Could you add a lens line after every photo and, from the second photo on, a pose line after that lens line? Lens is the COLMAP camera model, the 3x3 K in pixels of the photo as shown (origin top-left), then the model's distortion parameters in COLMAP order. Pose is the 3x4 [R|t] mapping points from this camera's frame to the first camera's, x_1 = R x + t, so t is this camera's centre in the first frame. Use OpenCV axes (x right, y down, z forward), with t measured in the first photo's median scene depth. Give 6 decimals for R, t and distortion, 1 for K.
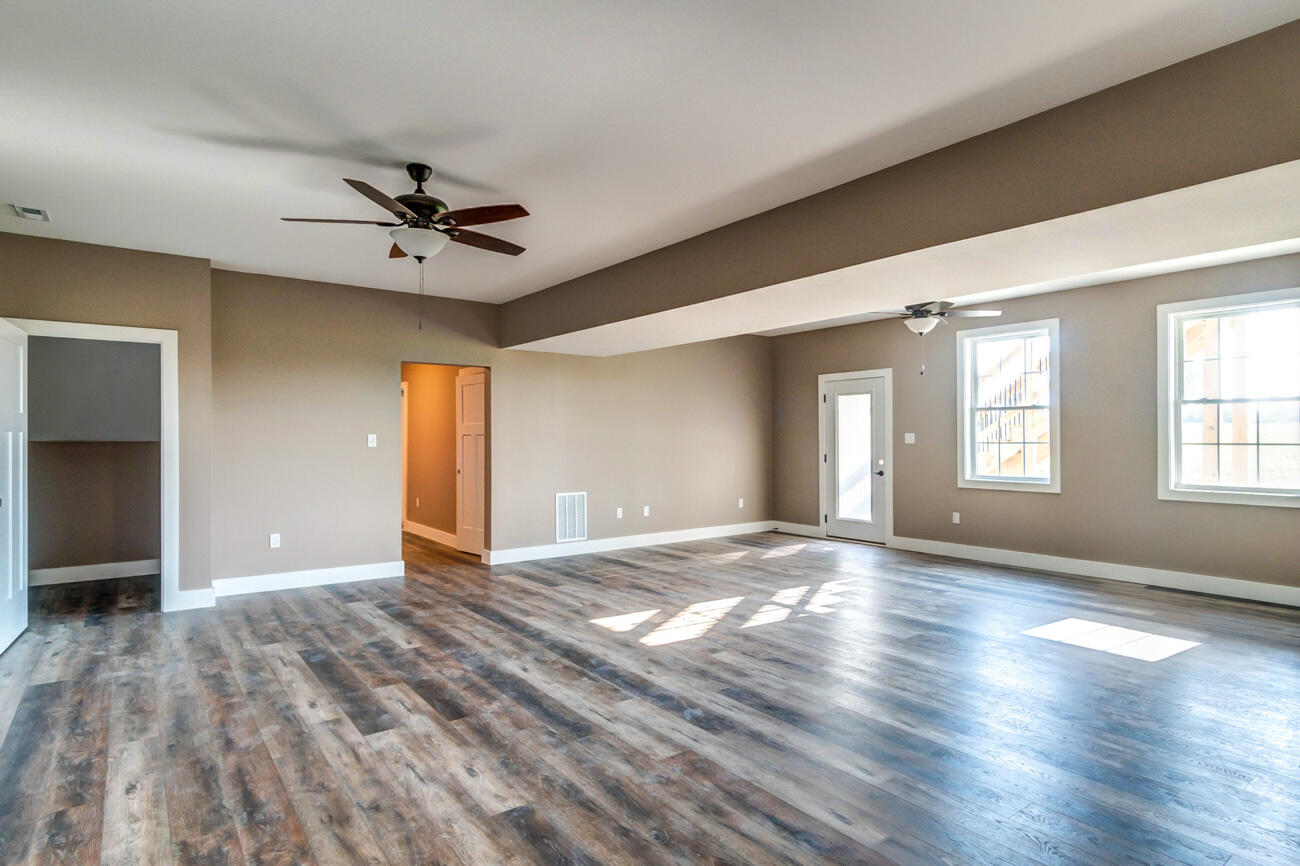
lens RADIAL K [[693.8, 0, 644.1], [0, 693.8, 423.0], [0, 0, 1]] dist [0.007189, 0.000850]
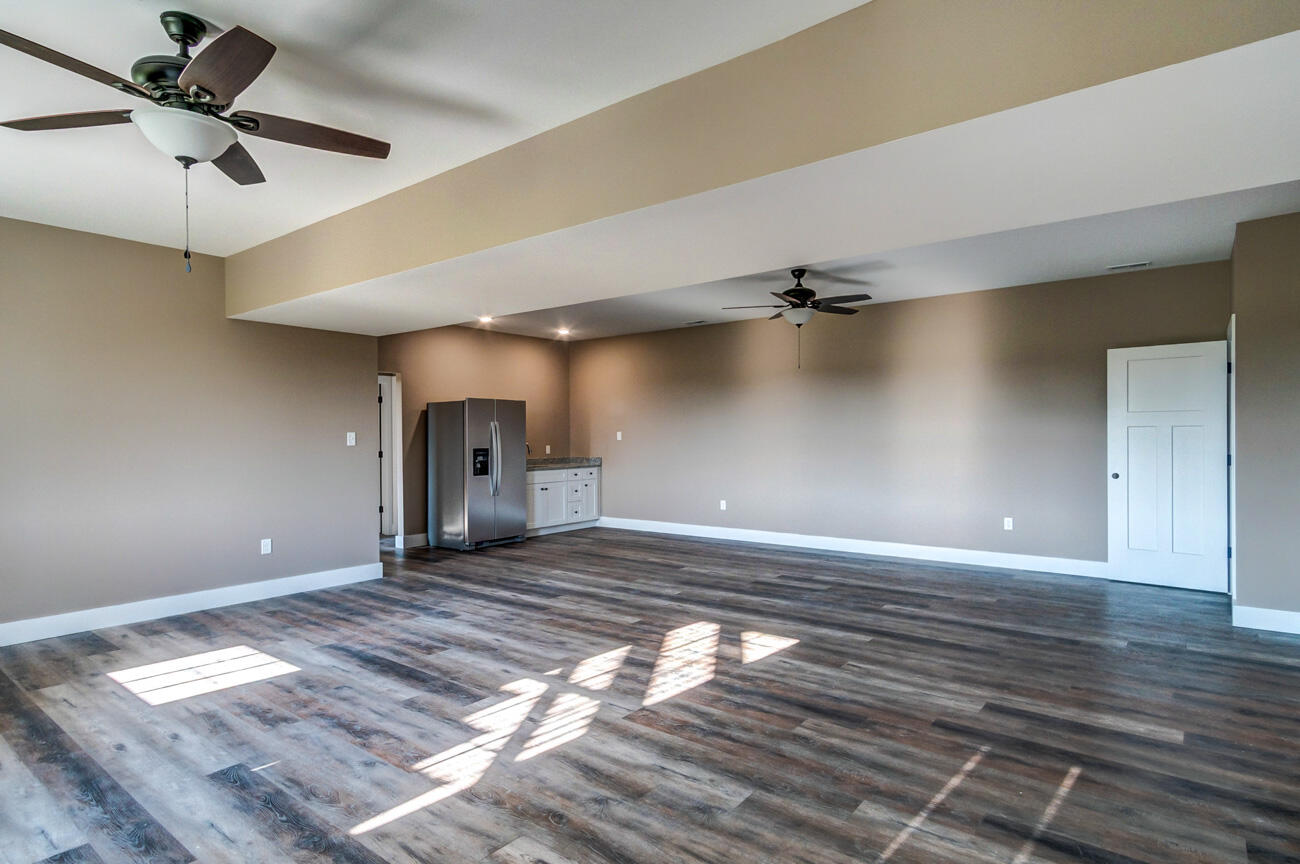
lens RADIAL K [[693.8, 0, 644.1], [0, 693.8, 422.0], [0, 0, 1]] dist [0.007189, 0.000850]
pose [[-0.962482, -0.000885, -0.271344, 0.349614], [0.008502, 0.999405, -0.033420, 0.036810], [0.271212, -0.034473, -0.961902, 1.811909]]
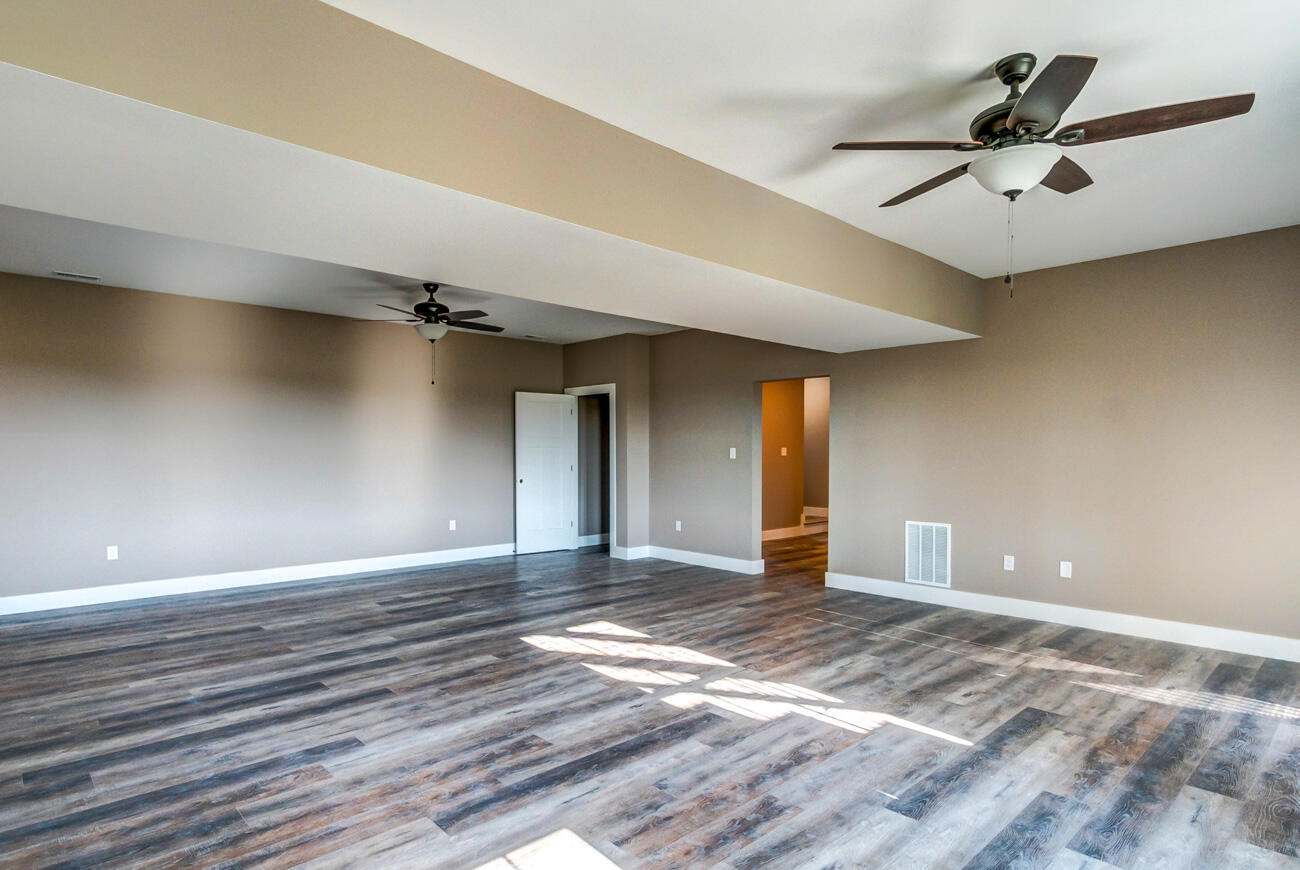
lens RADIAL K [[693.2, 0, 642.5], [0, 693.2, 458.3], [0, 0, 1]] dist [0.000187, 0.000531]
pose [[0.116456, 0.009477, -0.993151, 0.989300], [0.015340, 0.999818, 0.011339, 0.024753], [0.993077, -0.016555, 0.116290, 0.947777]]
